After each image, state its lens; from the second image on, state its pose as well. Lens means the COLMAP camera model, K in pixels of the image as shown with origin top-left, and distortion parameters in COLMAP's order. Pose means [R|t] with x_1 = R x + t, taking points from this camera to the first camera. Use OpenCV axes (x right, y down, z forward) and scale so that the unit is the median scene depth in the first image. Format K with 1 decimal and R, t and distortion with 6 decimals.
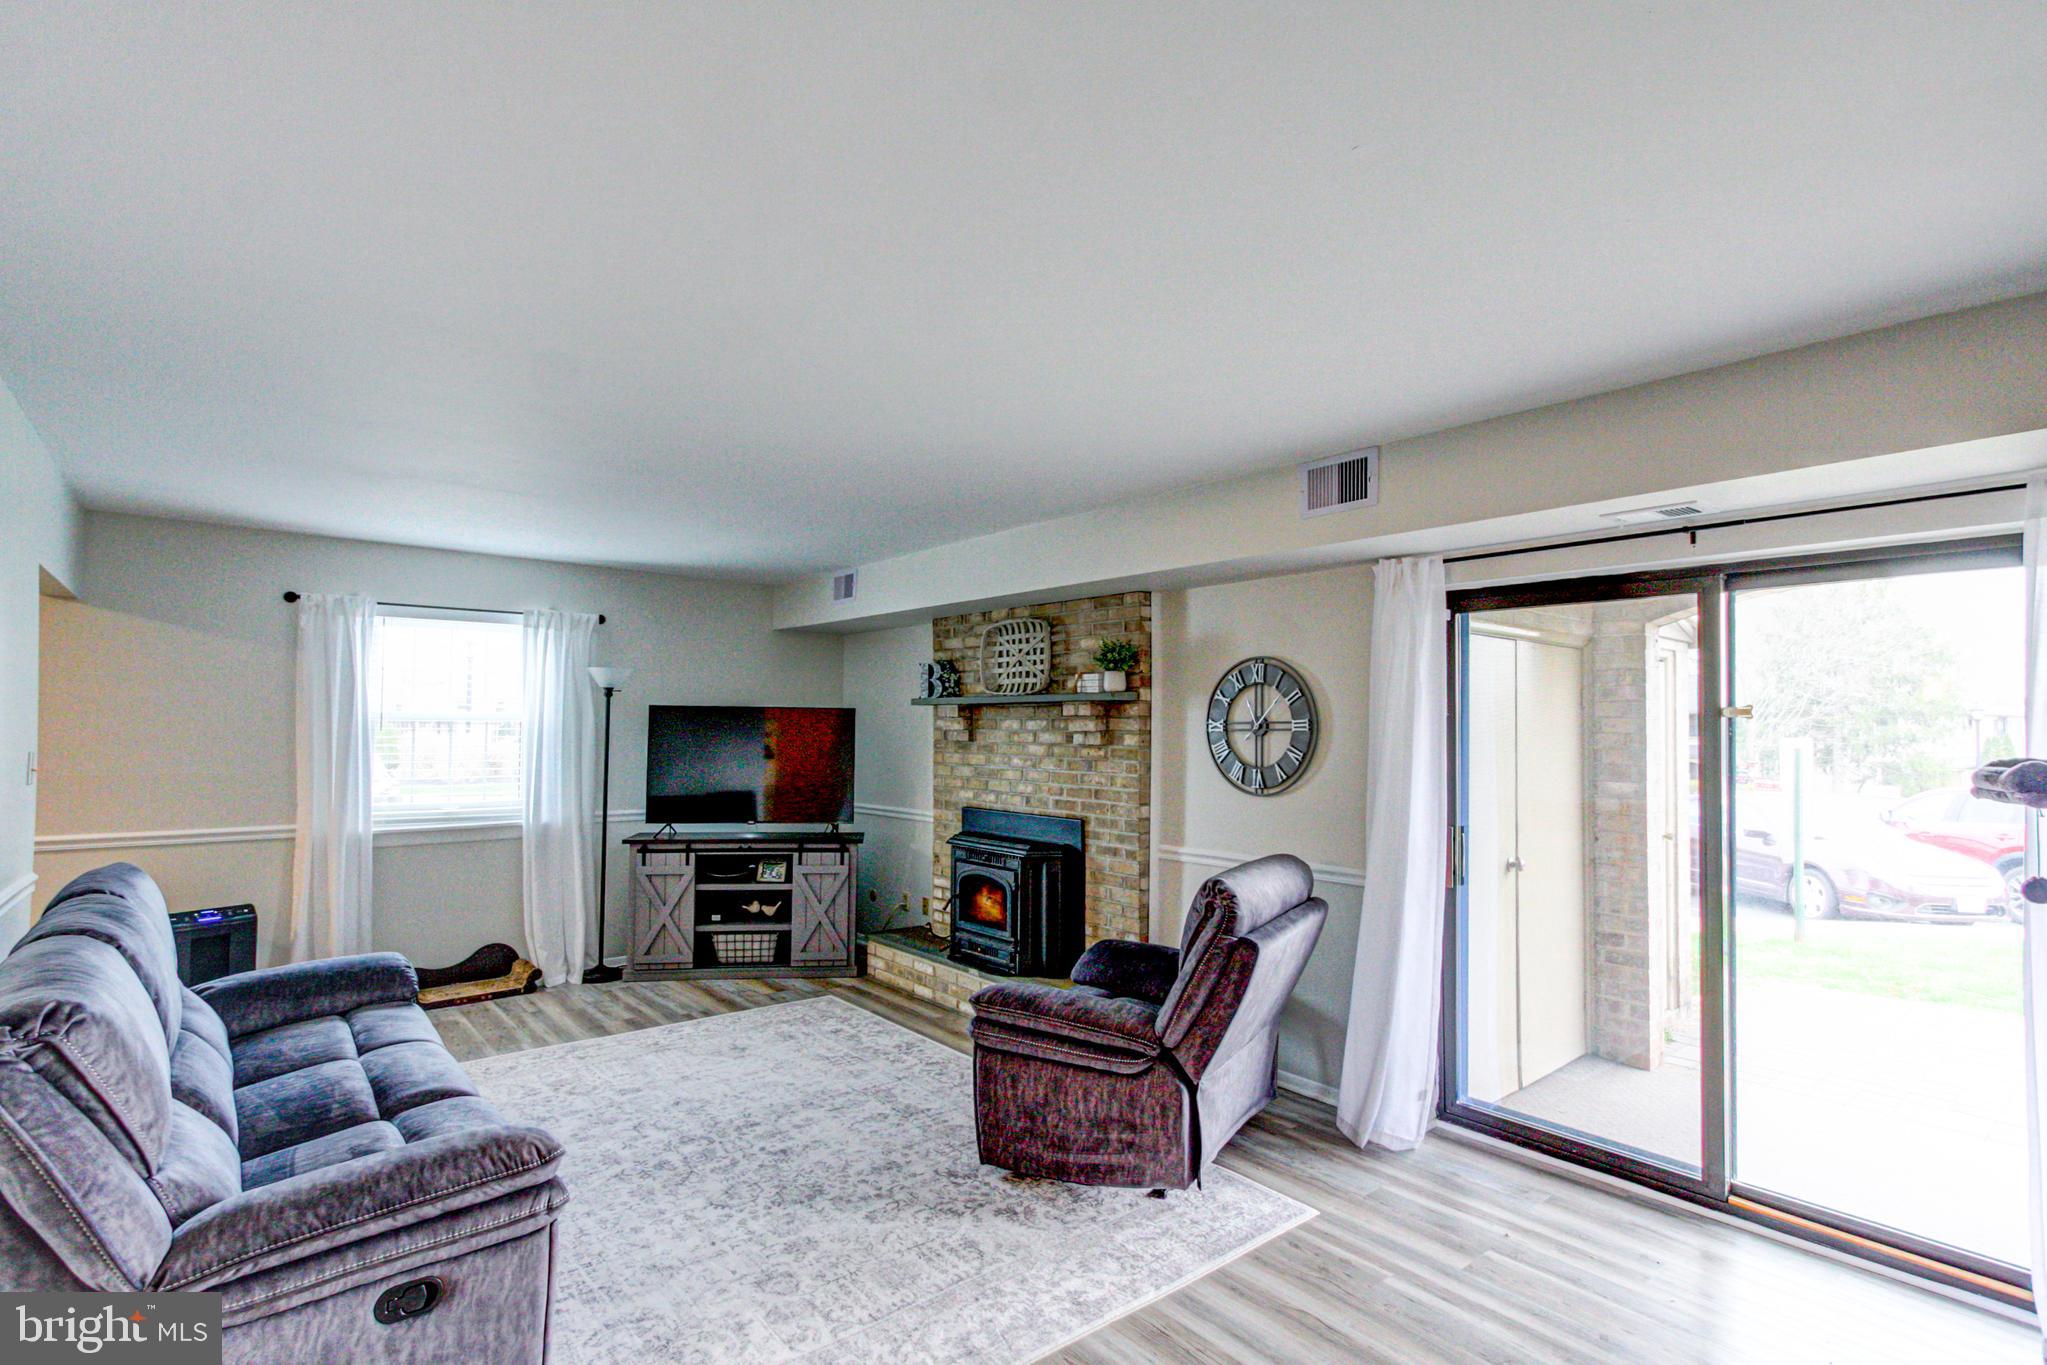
lens RADIAL K [[992.0, 0, 1012.8], [0, 992.0, 699.6], [0, 0, 1]] dist [-0.001970, 0.001219]
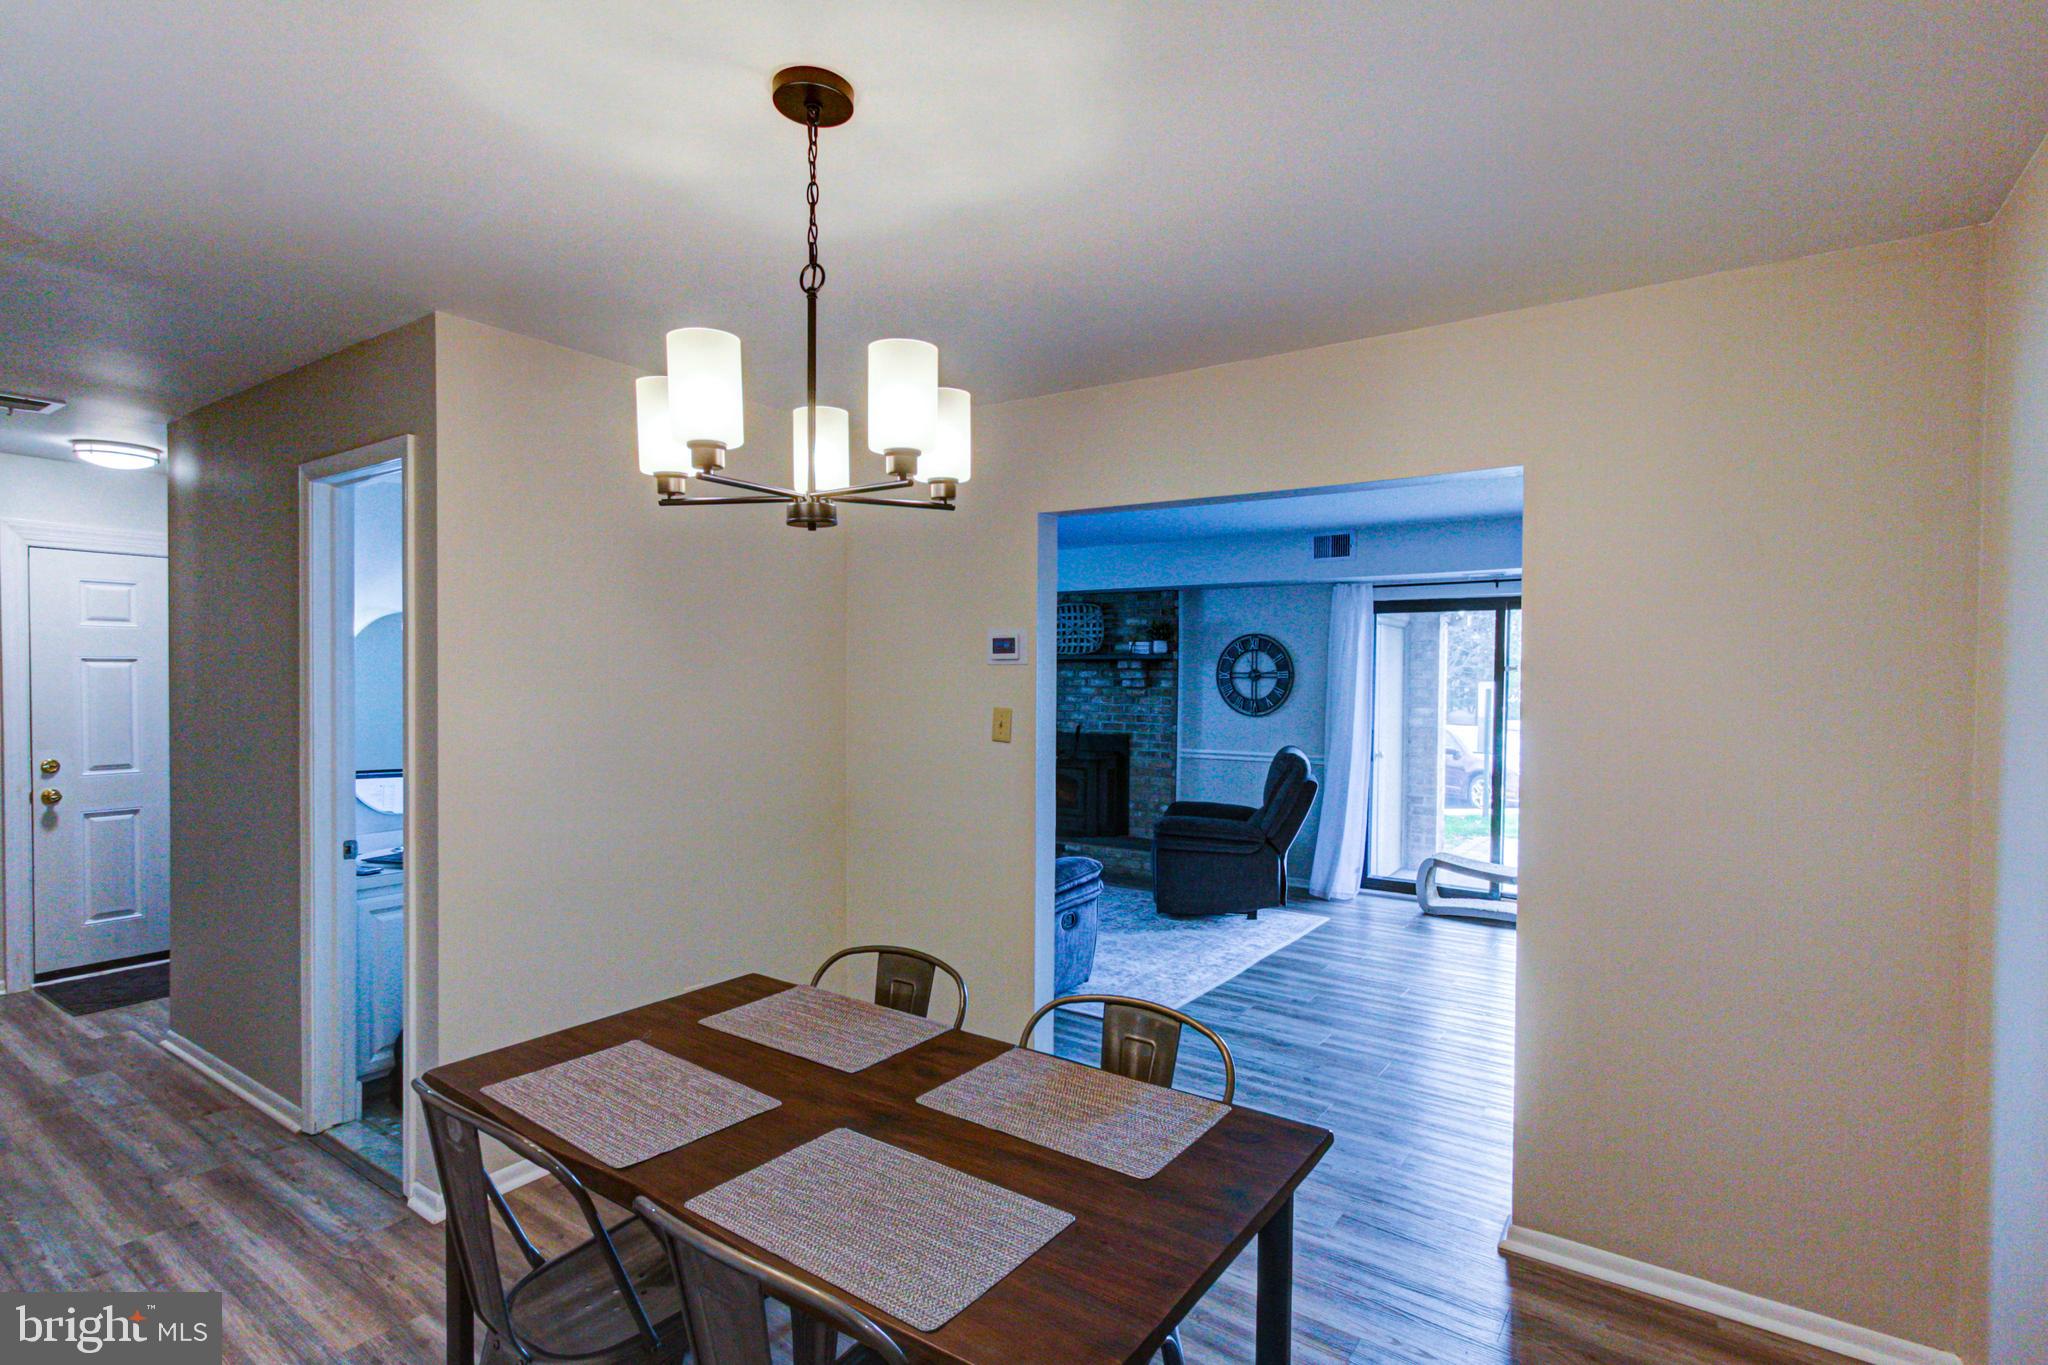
lens RADIAL K [[1022.7, 0, 1022.3], [0, 1022.7, 696.5], [0, 0, 1]] dist [0.001860, 0.000880]
pose [[0.960992, -0.006263, 0.276506, -0.509375], [-0.007505, 0.998785, 0.048706, -0.015548], [-0.276475, -0.048881, 0.959777, -0.469454]]
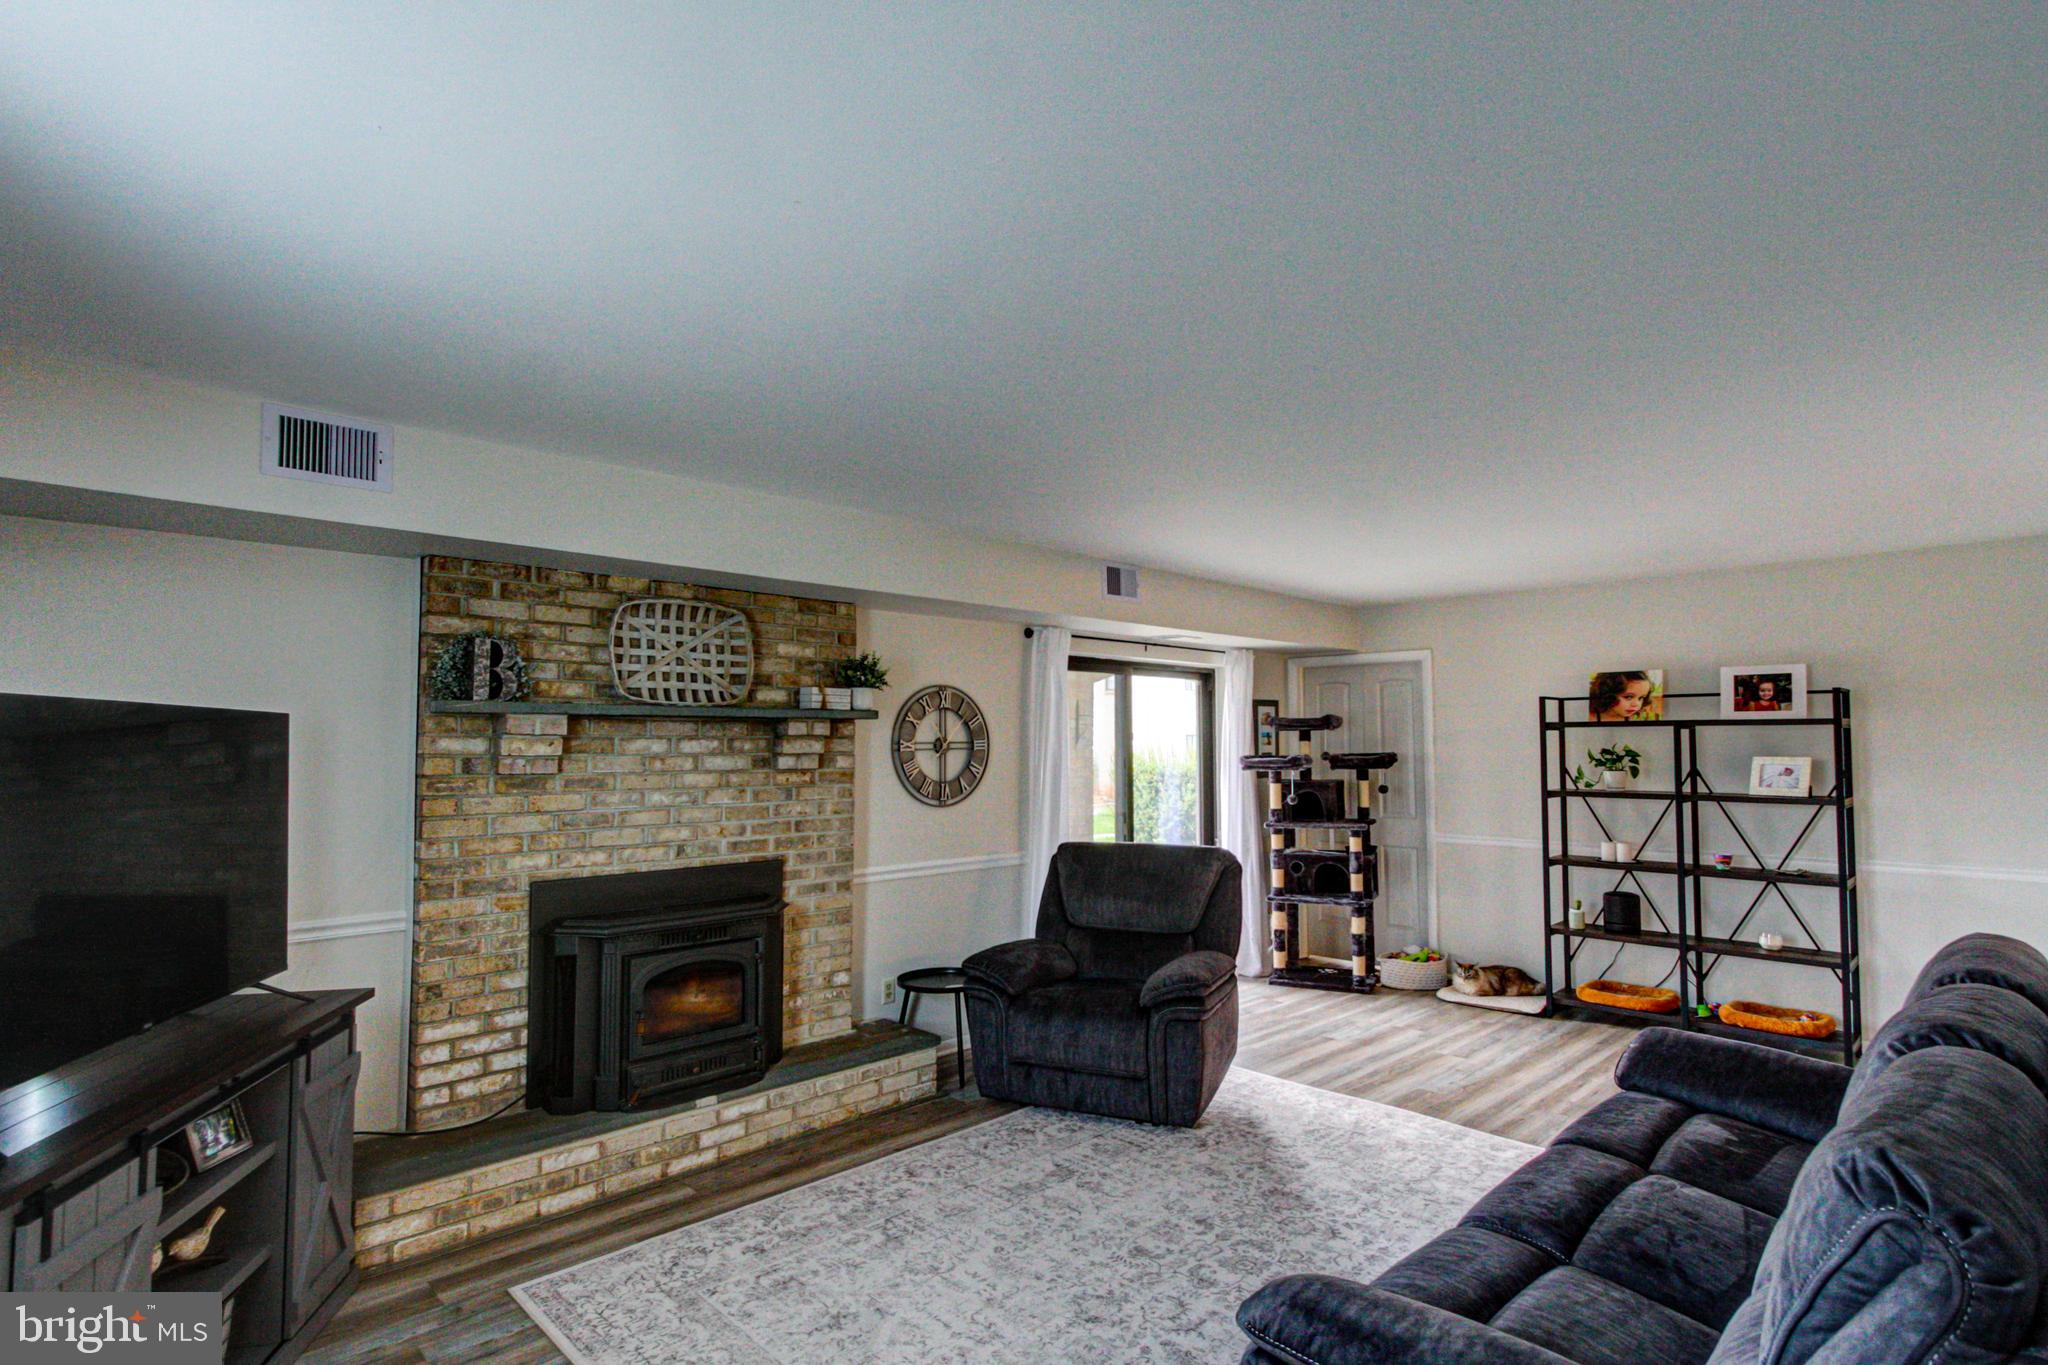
lens RADIAL K [[1022.7, 0, 1022.3], [0, 1022.7, 696.5], [0, 0, 1]] dist [0.001860, 0.000880]
pose [[-0.090976, 0.039662, 0.995063, -0.778532], [-0.024885, 0.998804, -0.042086, 0.014706], [-0.995542, -0.028591, -0.089880, 0.843341]]
